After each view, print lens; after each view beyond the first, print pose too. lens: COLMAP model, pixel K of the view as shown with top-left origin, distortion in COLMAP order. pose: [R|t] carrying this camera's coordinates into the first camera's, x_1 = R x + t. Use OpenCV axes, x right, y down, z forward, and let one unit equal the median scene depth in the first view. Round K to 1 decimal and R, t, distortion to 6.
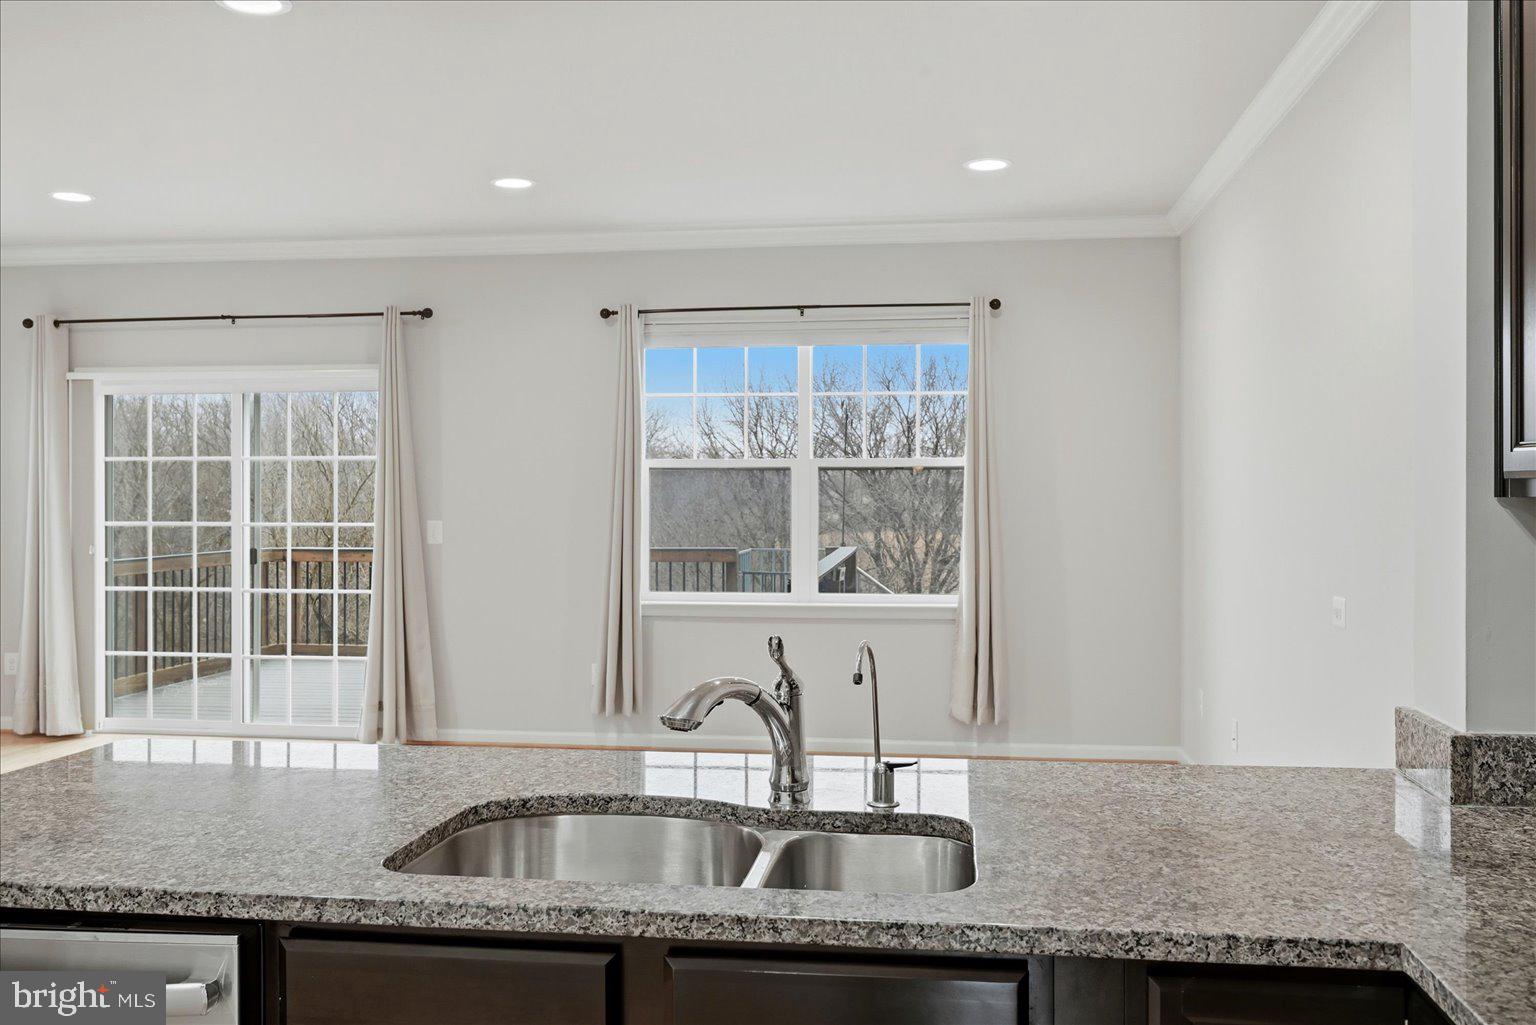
lens RADIAL K [[1319.1, 0, 798.5], [0, 1319.1, 508.9], [0, 0, 1]] dist [0.000310, -0.012418]
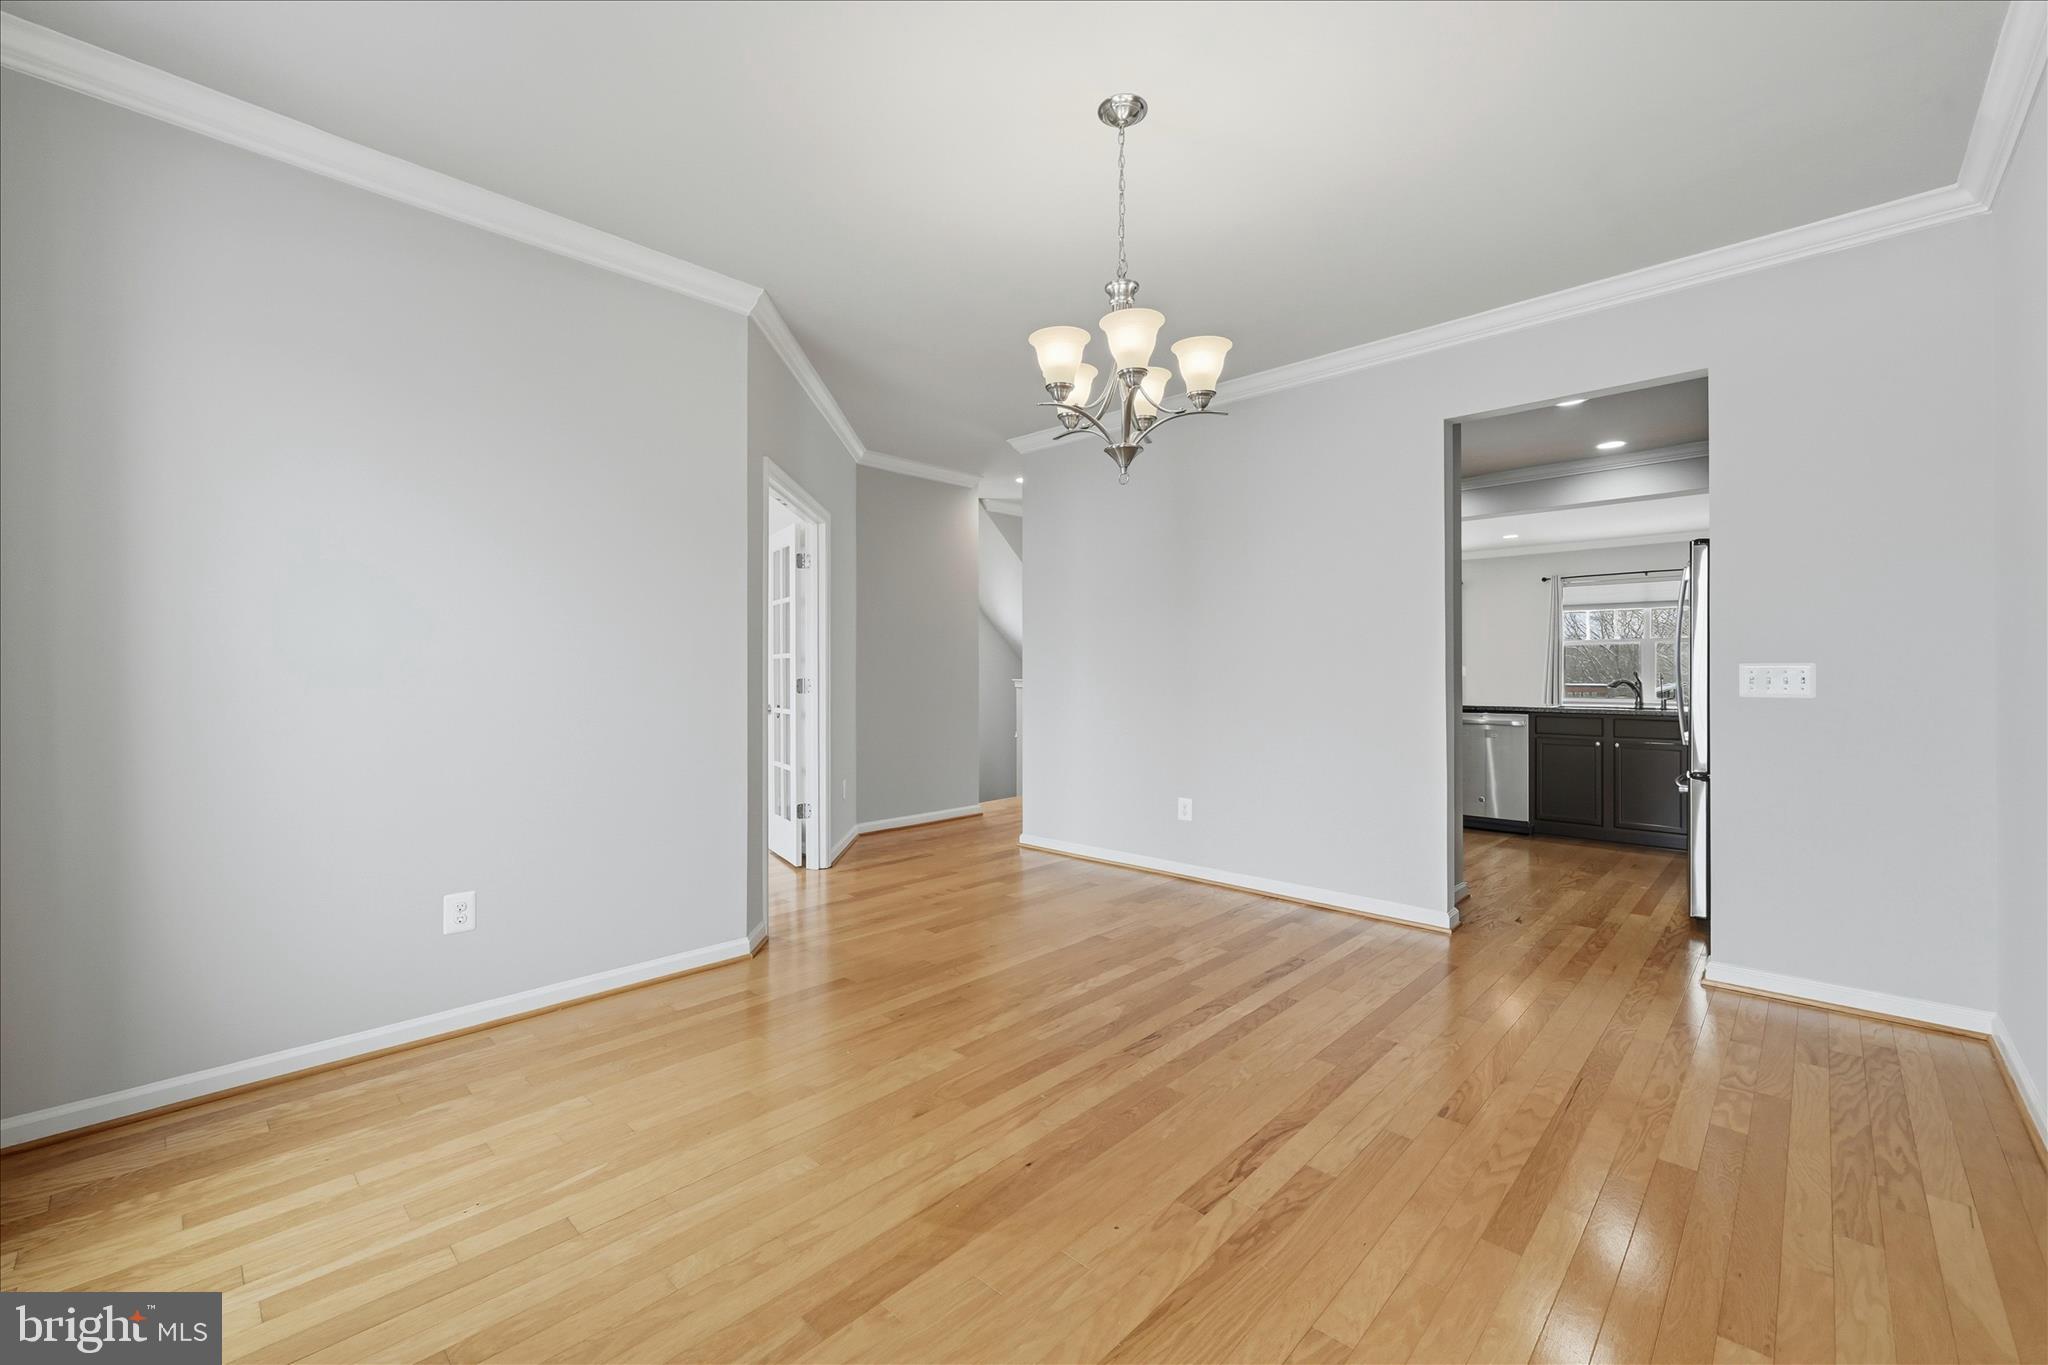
lens RADIAL K [[822.1, 0, 1025.6], [0, 822.1, 684.4], [0, 0, 1]] dist [-0.000347, 0.000551]
pose [[0.797618, 0.005552, -0.603137, 0.008659], [-0.002087, 0.999977, 0.006446, 0.077524], [0.603159, -0.003883, 0.797611, -1.688106]]
